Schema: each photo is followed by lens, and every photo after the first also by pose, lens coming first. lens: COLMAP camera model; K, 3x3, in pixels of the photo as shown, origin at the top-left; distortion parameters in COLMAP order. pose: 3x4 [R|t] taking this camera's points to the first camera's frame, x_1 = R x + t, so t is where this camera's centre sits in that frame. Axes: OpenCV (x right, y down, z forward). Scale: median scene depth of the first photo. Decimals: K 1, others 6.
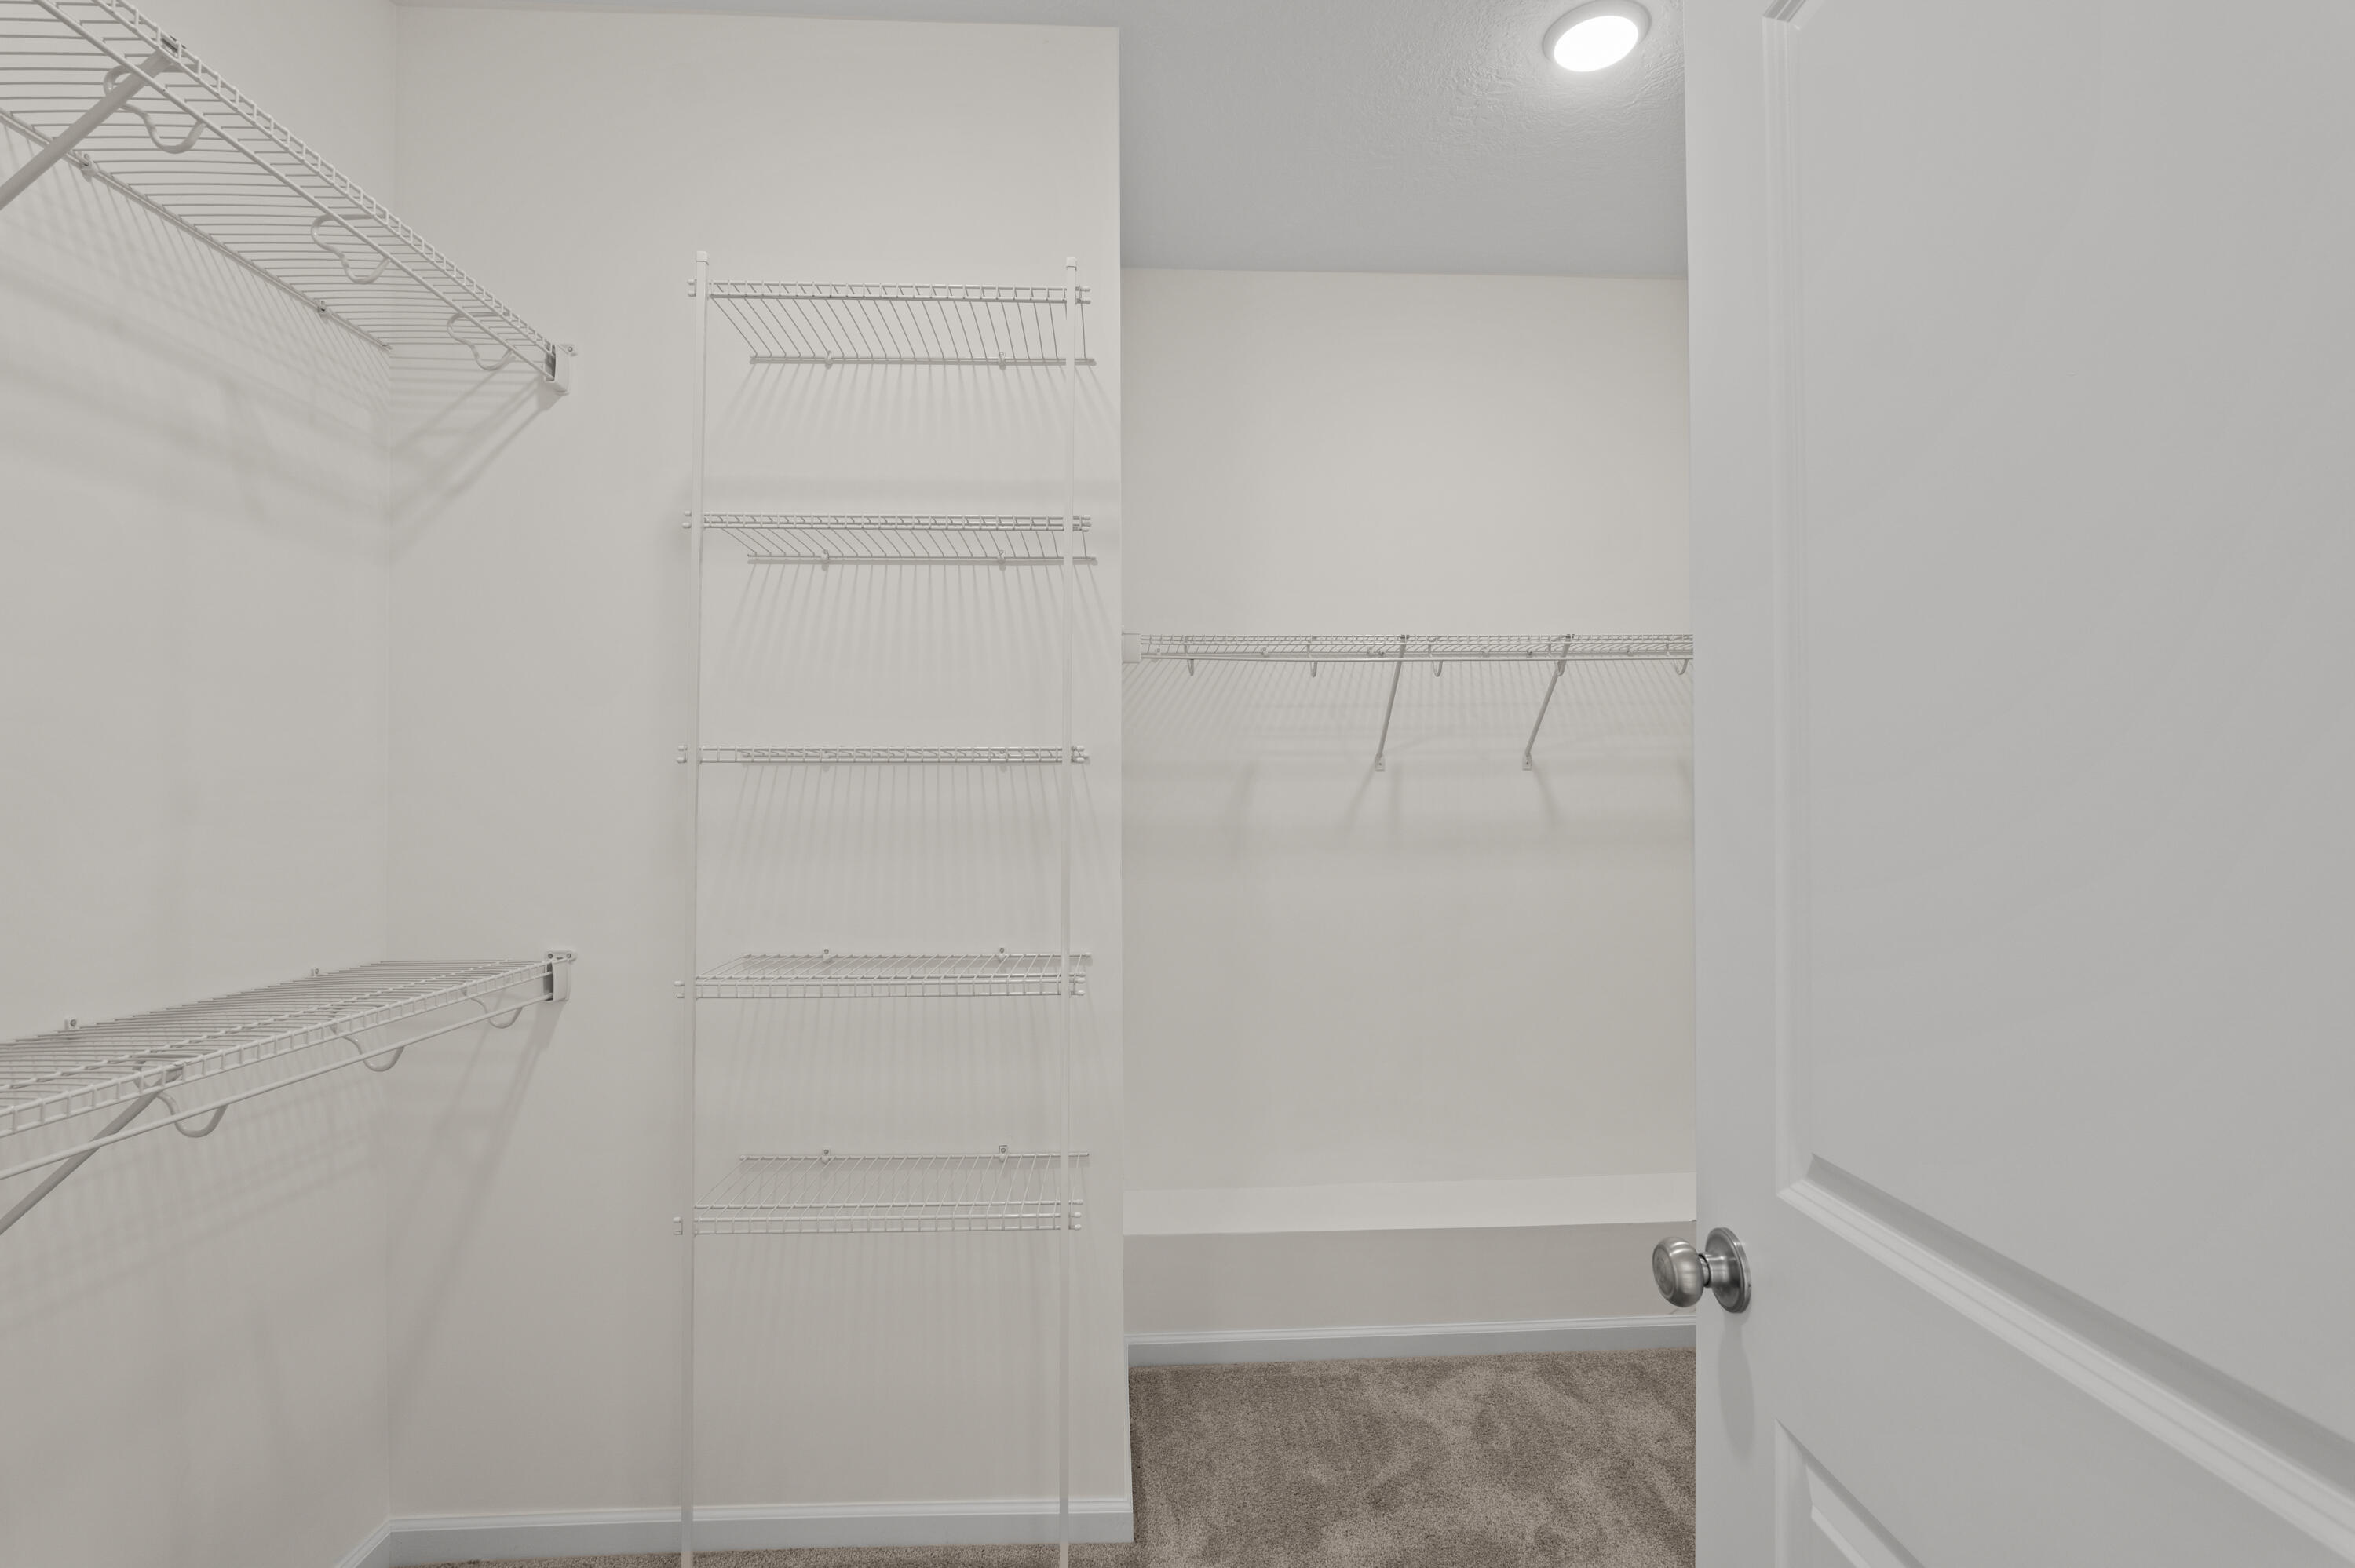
lens RADIAL K [[1109.1, 0, 1177.7], [0, 1109.1, 793.2], [0, 0, 1]] dist [-0.015258, 0.004386]
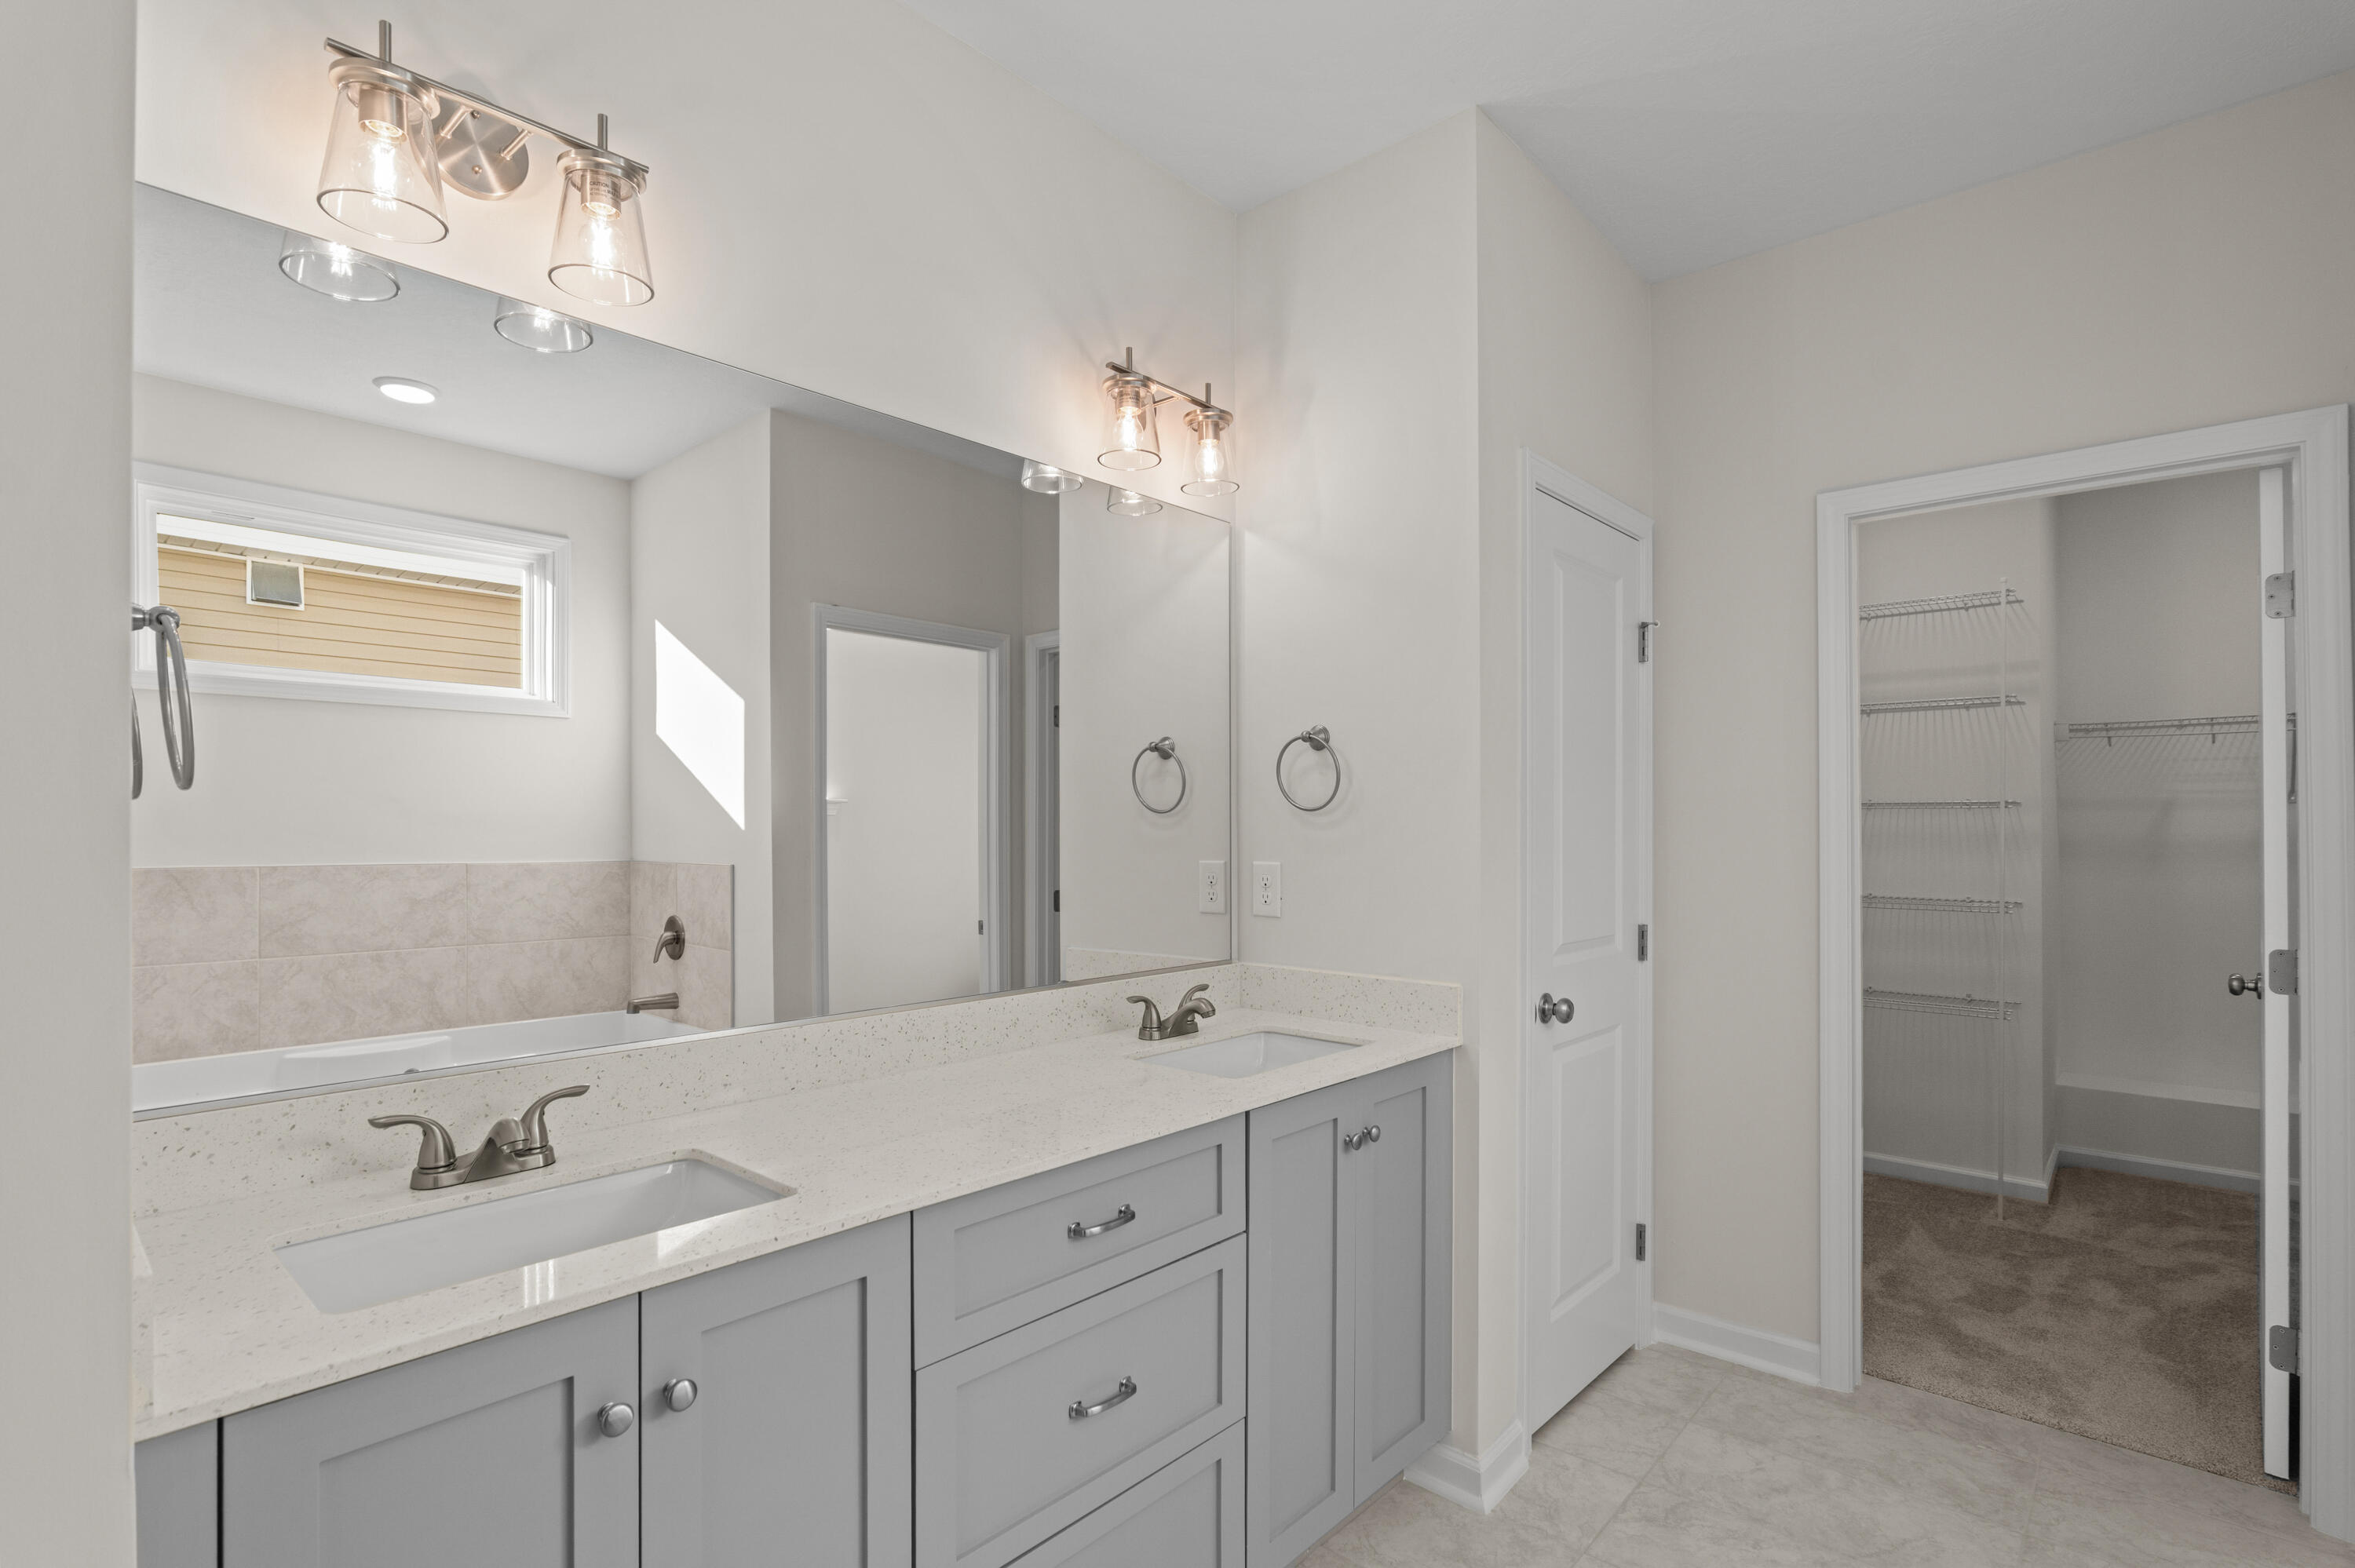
lens RADIAL K [[1109.1, 0, 1180.7], [0, 1109.1, 820.7], [0, 0, 1]] dist [-0.015258, 0.004386]
pose [[0.711278, -0.001615, -0.702909, 0.232495], [0.007779, 0.999954, 0.005574, -0.023289], [0.702868, -0.009433, 0.711258, -1.436780]]
